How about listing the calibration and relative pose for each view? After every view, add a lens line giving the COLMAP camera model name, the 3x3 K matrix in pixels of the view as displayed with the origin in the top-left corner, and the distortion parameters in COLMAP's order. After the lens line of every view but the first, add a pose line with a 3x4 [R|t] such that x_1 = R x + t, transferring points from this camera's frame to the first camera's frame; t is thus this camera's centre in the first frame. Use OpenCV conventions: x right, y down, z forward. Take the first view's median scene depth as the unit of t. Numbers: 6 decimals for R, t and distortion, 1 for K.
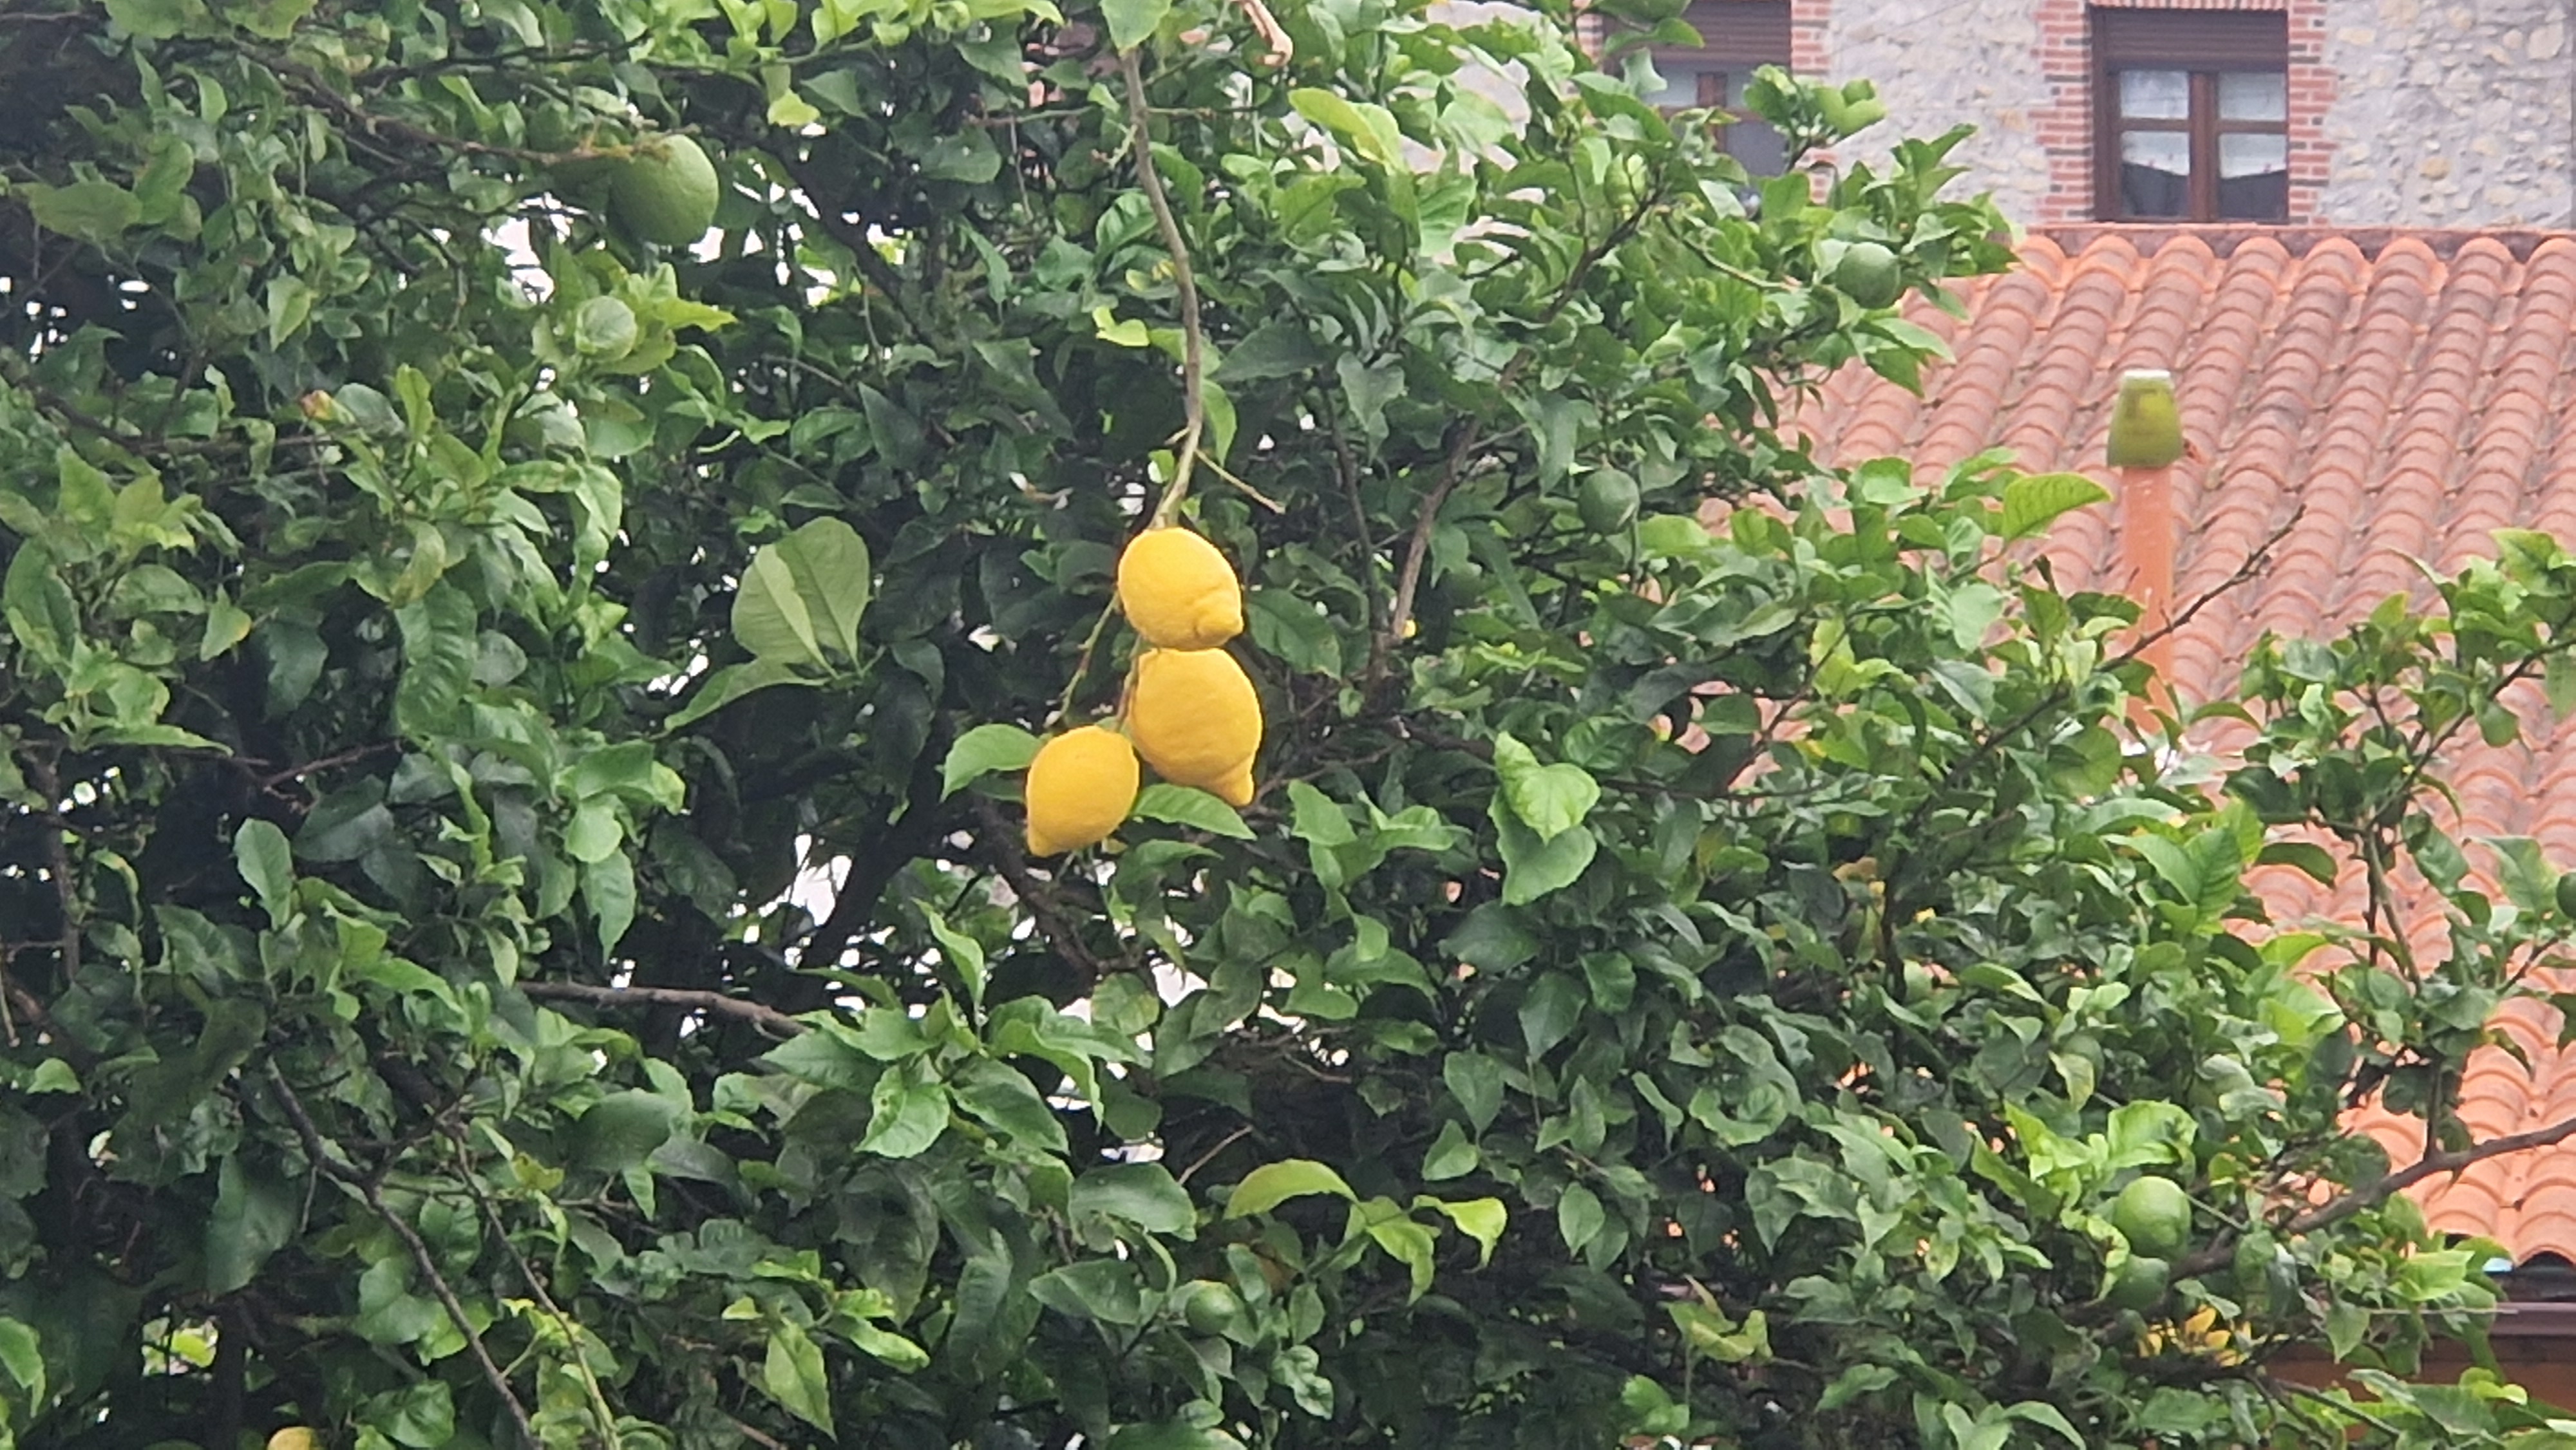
lens RADIAL K [[5354.3, 0, 1288.0], [0, 5354.3, 725.0], [0, 0, 1]] dist [-0.254951, -0.035208]
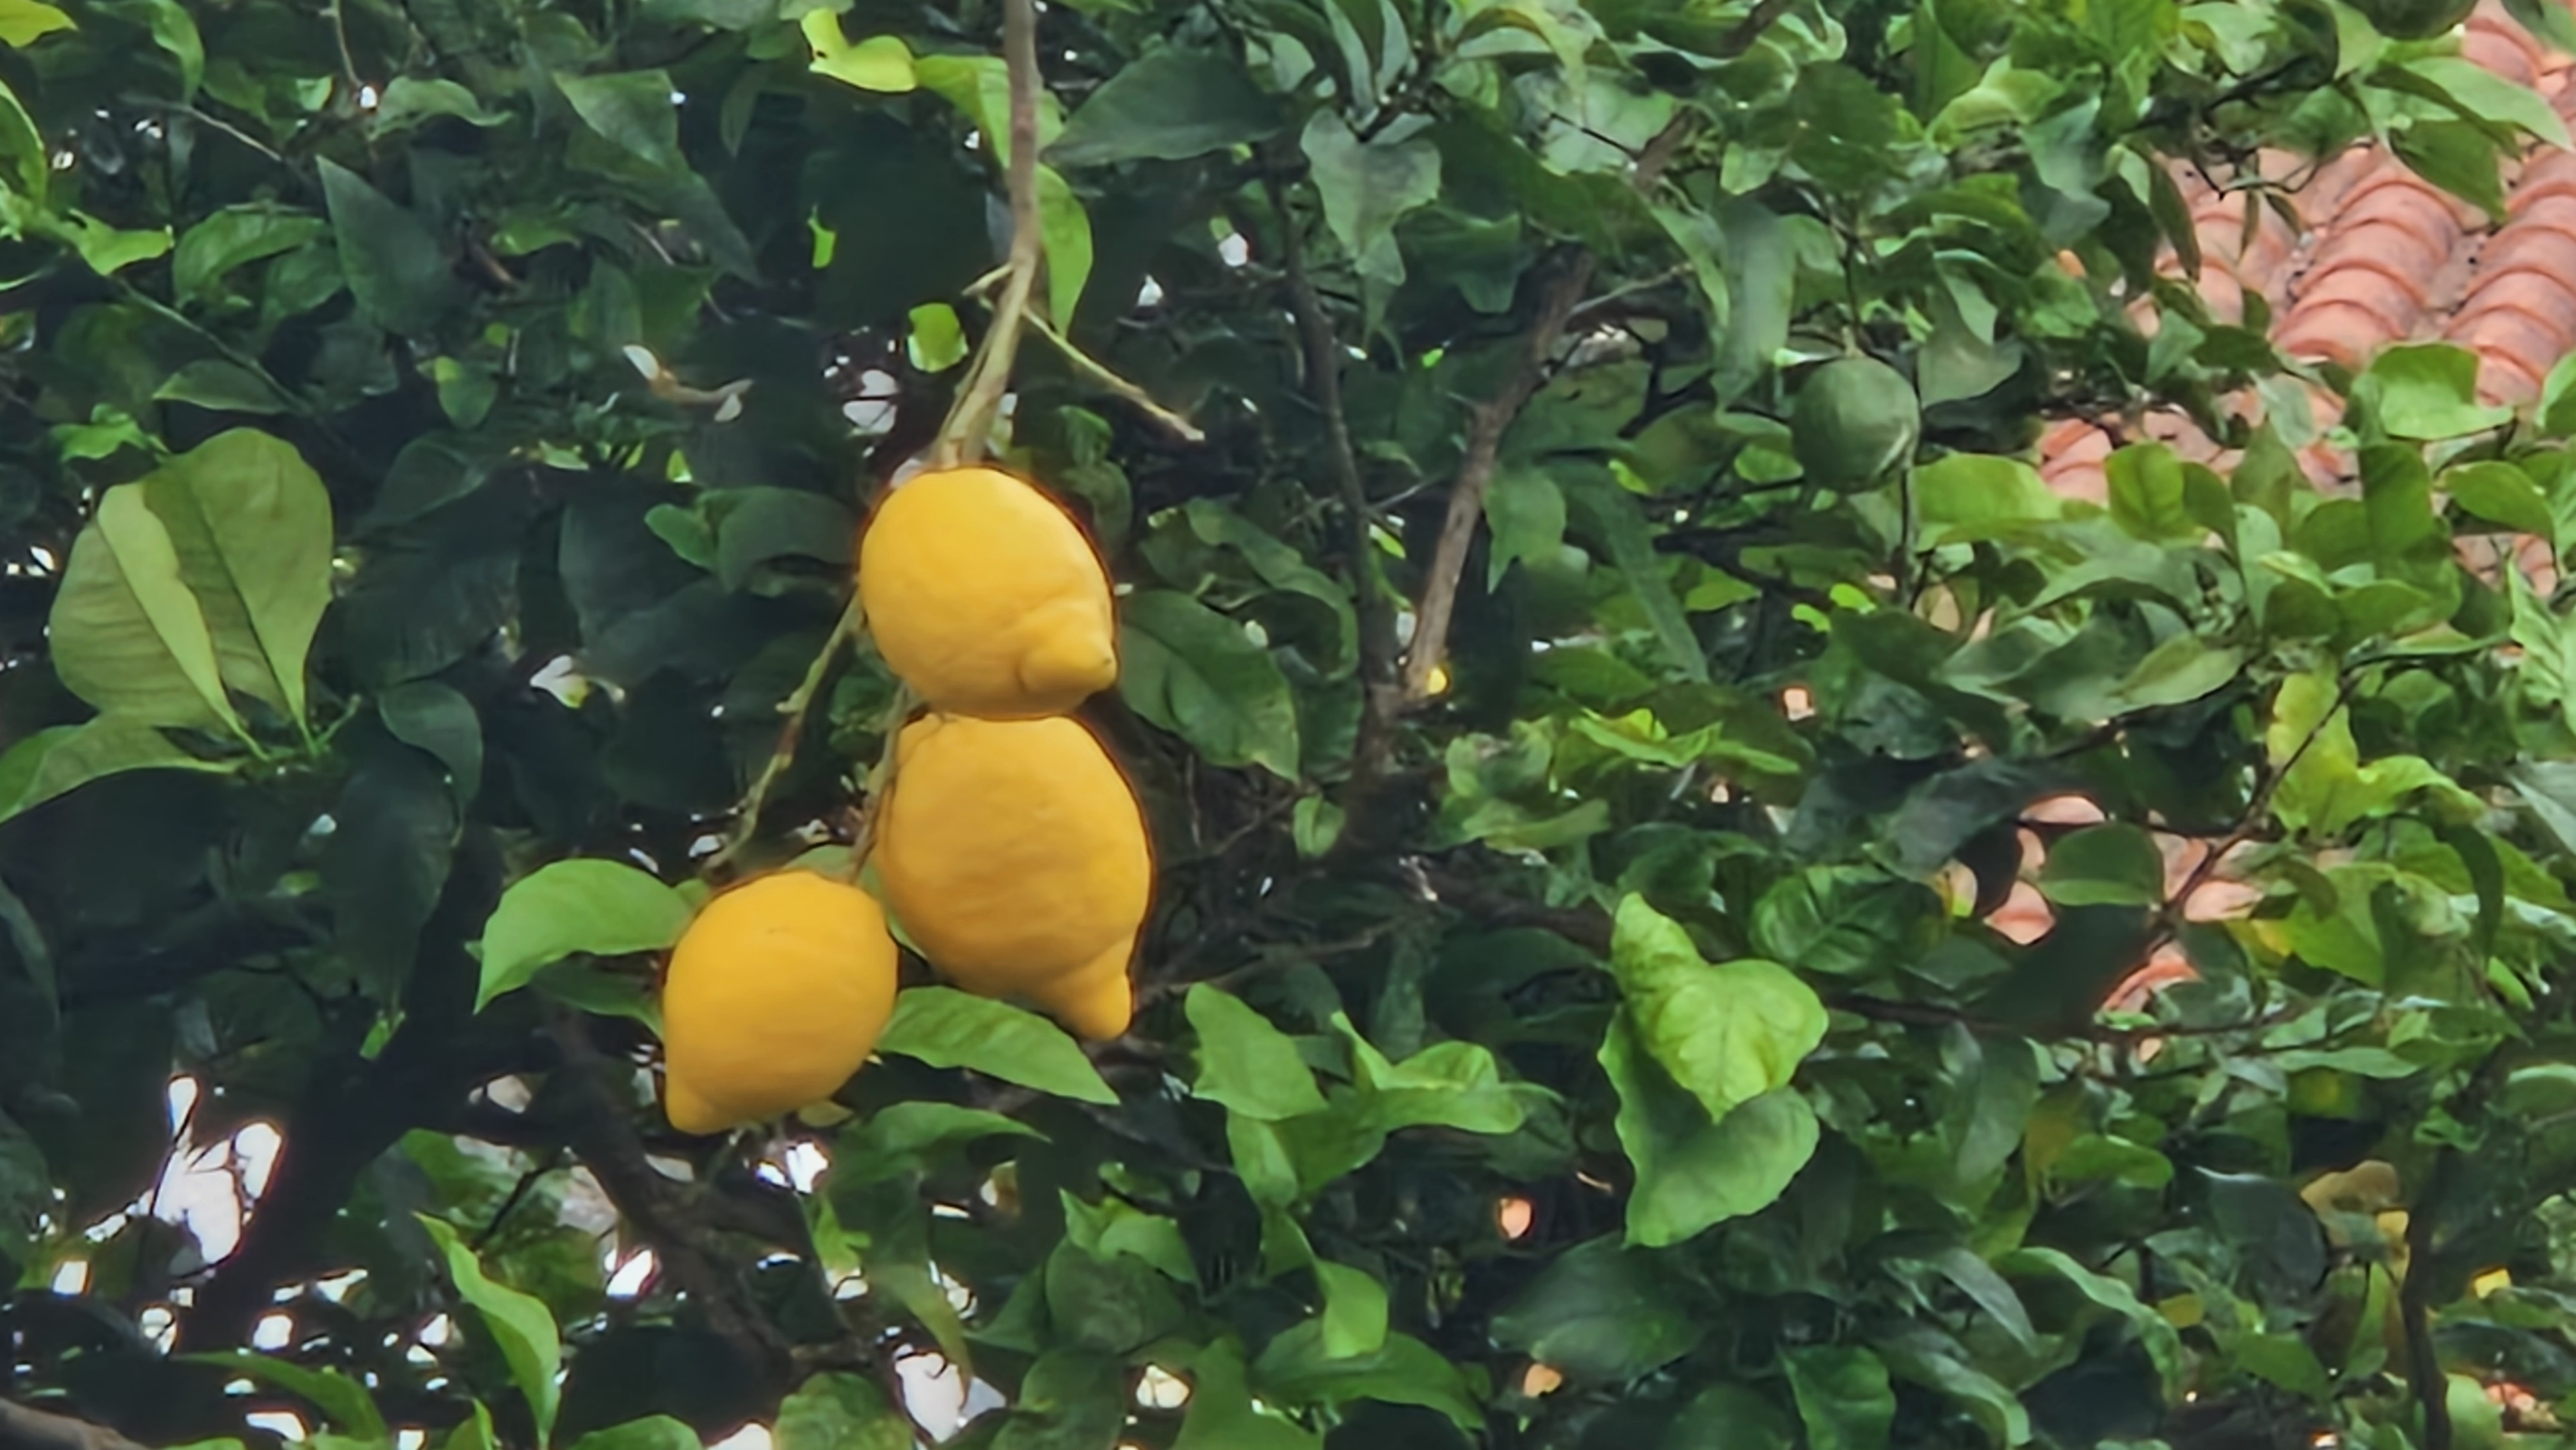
lens RADIAL K [[5361.9, 0, 1288.5], [0, 5361.9, 604.0], [0, 0, 1]] dist [-0.109440, -0.269617]
pose [[0.998370, 0.017535, -0.054319, 0.035205], [-0.018698, 0.999605, -0.020967, -0.014240], [0.053930, 0.021948, 0.998303, 0.511204]]
